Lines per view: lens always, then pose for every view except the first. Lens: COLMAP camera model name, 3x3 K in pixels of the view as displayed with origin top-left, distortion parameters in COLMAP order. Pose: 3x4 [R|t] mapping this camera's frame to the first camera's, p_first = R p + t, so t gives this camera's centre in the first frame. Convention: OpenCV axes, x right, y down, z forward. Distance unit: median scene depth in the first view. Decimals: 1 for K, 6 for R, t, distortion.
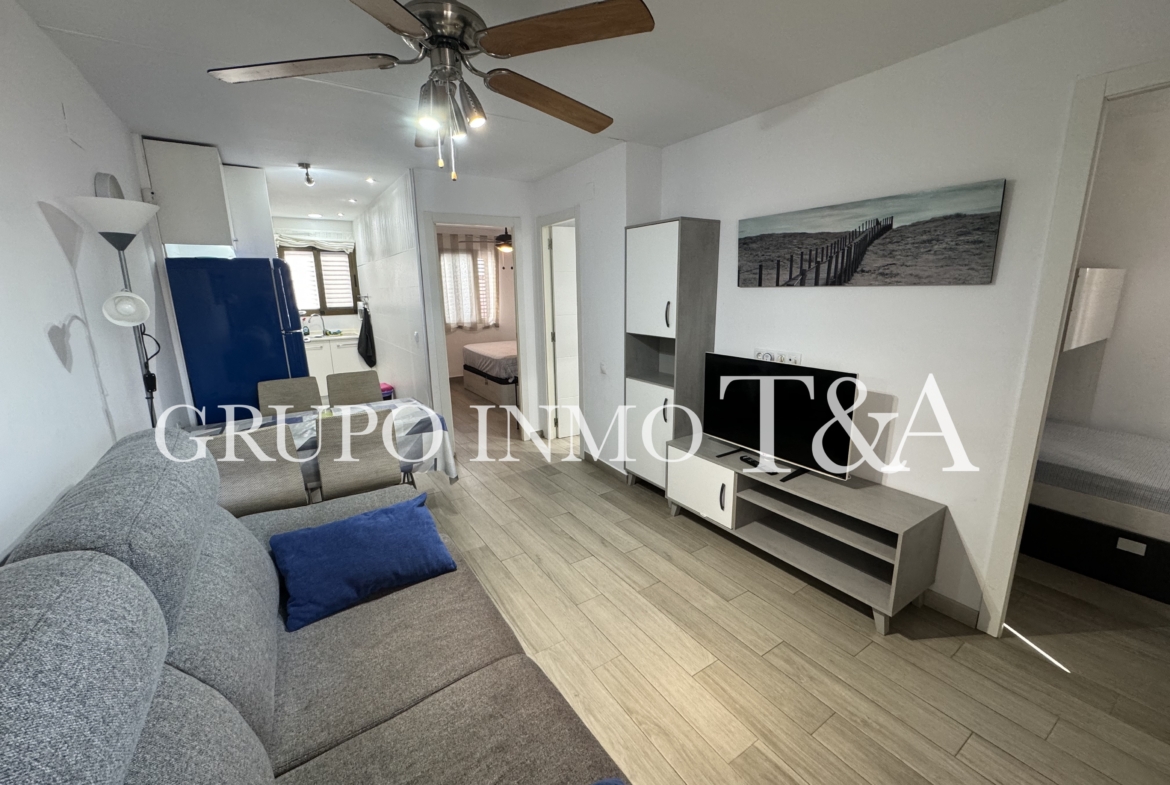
lens RADIAL K [[464.8, 0, 587.8], [0, 464.8, 389.4], [0, 0, 1]] dist [-0.005139, -0.000023]
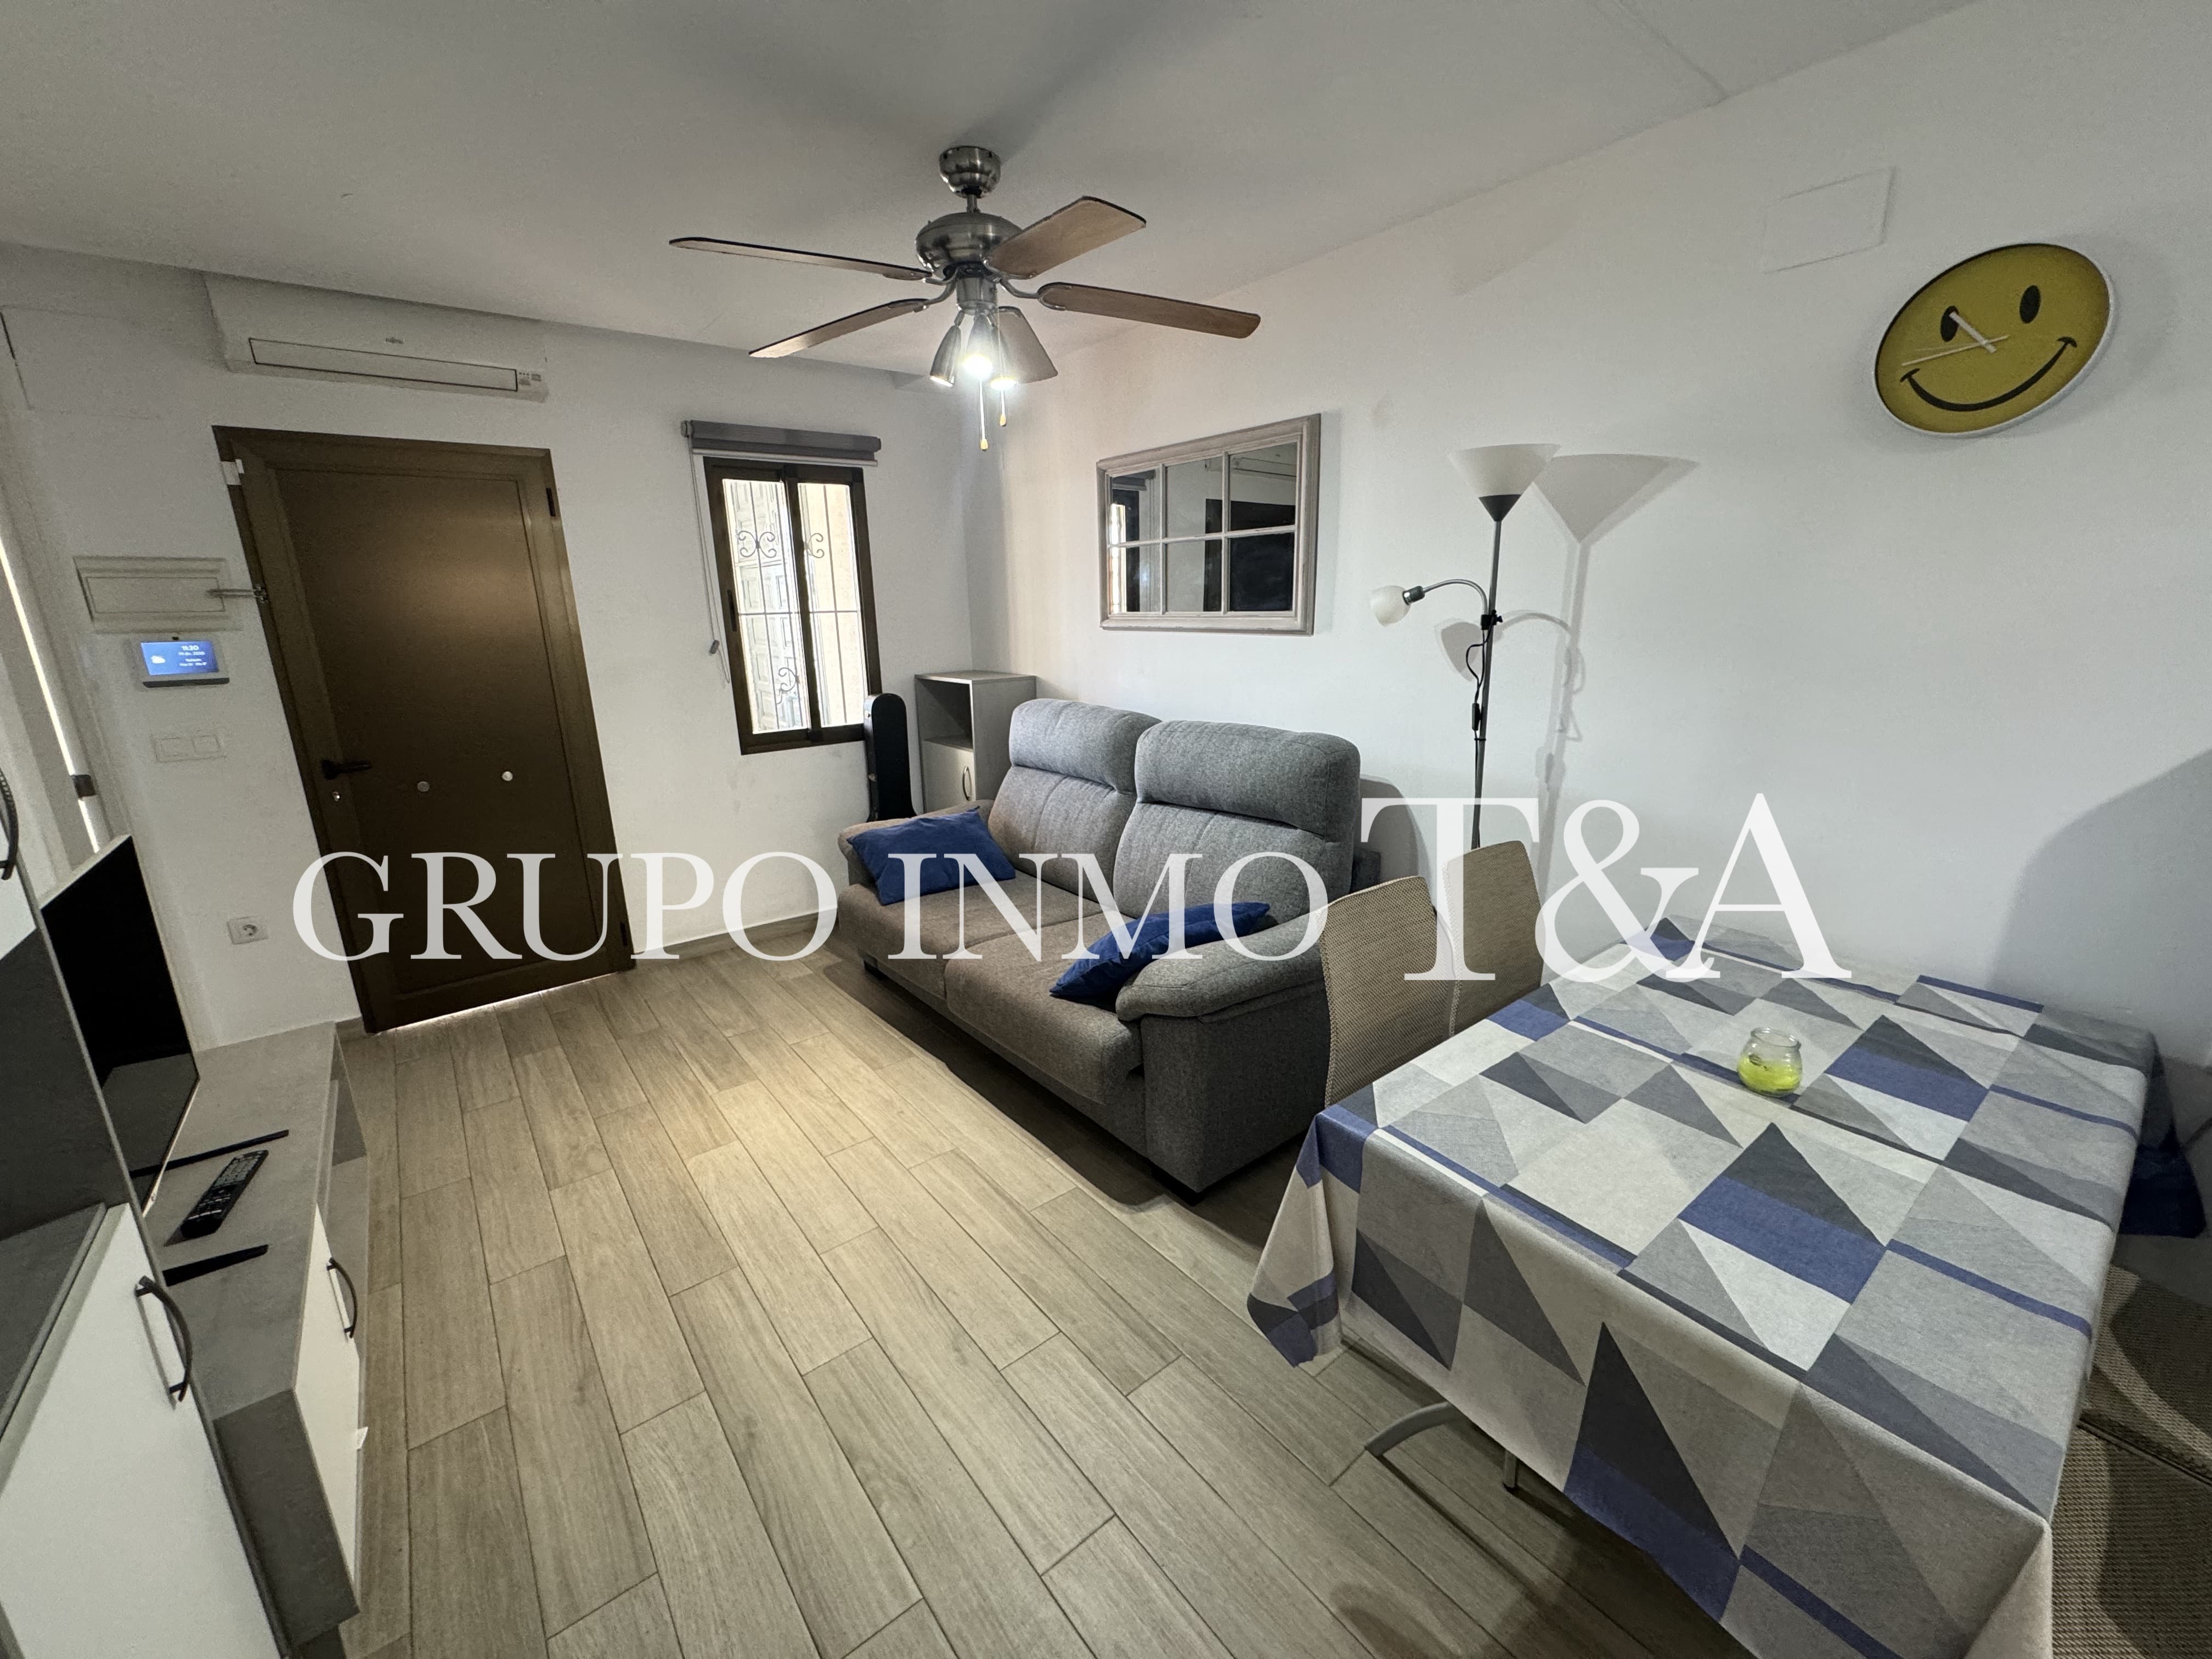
lens RADIAL K [[881.6, 0, 1102.7], [0, 881.6, 825.0], [0, 0, 1]] dist [-0.003446, -0.000194]
pose [[-0.995374, 0.055870, -0.078167, -0.155781], [0.015150, 0.894638, 0.446535, -0.255752], [0.094879, 0.443285, -0.891345, 1.202321]]
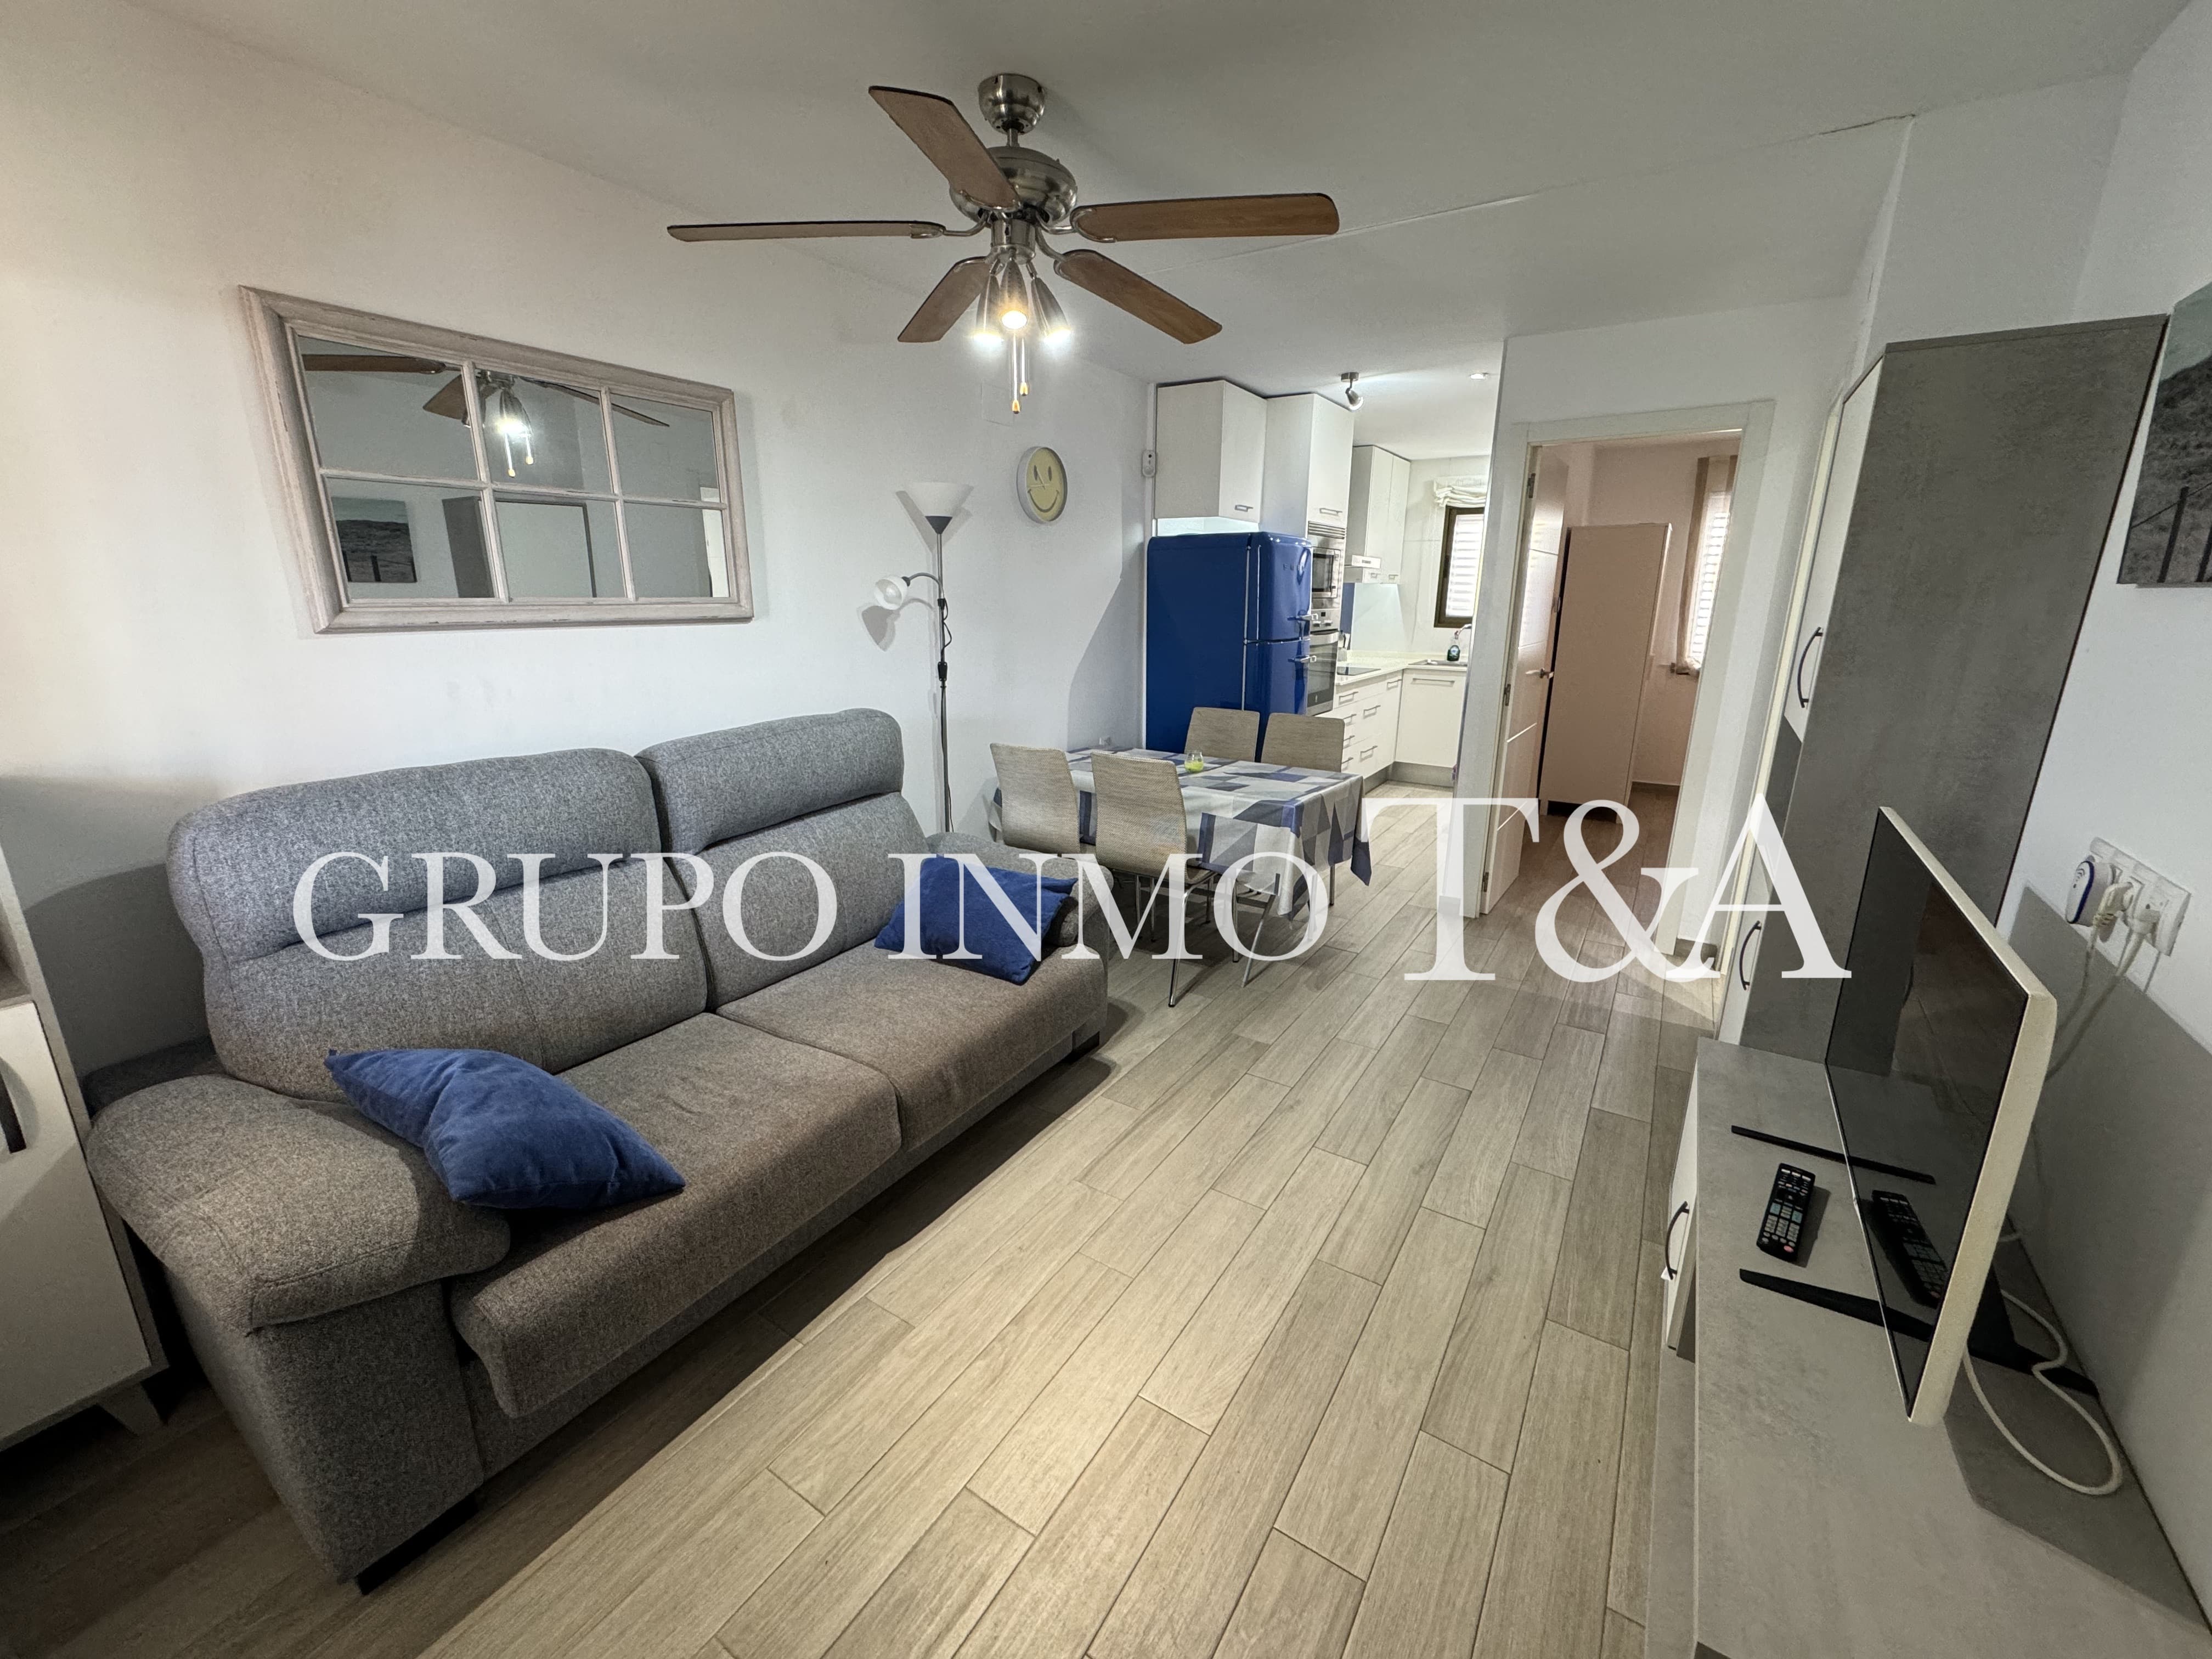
lens RADIAL K [[881.6, 0, 1112.0], [0, 881.6, 824.3], [0, 0, 1]] dist [-0.003446, -0.000194]
pose [[0.401815, 0.253661, -0.879887, 0.500893], [-0.205790, 0.961304, 0.183155, -0.064892], [0.892298, 0.107478, 0.438467, 0.296506]]
